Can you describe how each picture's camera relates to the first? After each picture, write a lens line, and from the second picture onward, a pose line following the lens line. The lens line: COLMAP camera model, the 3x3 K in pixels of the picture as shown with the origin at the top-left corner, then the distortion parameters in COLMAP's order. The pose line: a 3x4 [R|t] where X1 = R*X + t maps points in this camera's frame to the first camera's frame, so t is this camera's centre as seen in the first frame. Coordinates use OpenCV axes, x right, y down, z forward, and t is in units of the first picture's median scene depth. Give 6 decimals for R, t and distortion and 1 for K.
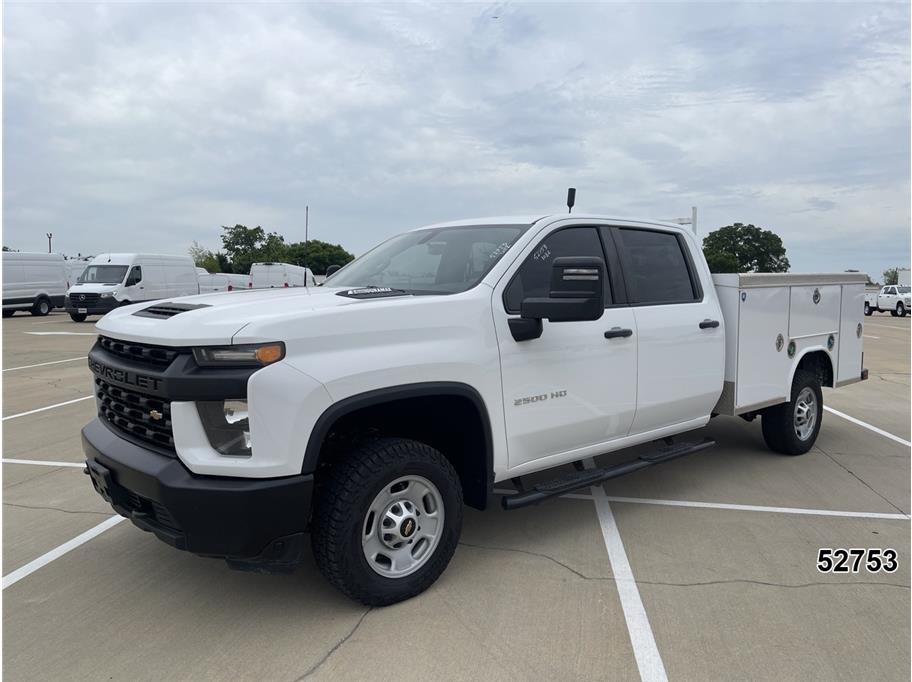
lens RADIAL K [[720.7, 0, 456.0], [0, 720.7, 341.0], [0, 0, 1]] dist [0.014807, 0.001881]
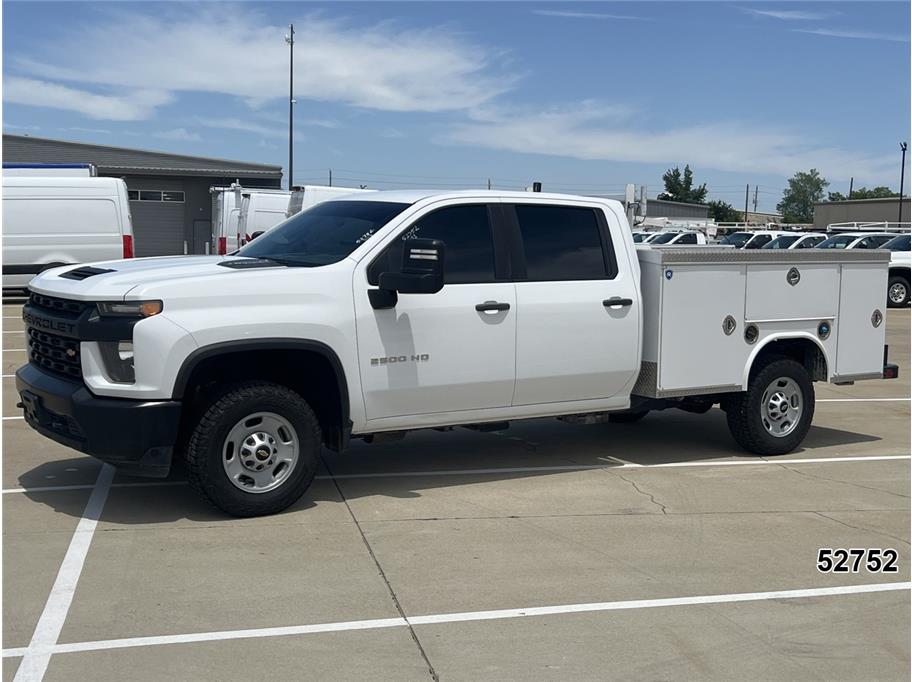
lens RADIAL K [[1131.8, 0, 456.0], [0, 1131.8, 341.0], [0, 0, 1]] dist [0.071362, -0.201951]
pose [[0.994138, 0.037311, -0.101475, 0.425046], [-0.035830, 0.999224, 0.016376, 0.018411], [0.102007, -0.012644, 0.994703, -0.855521]]
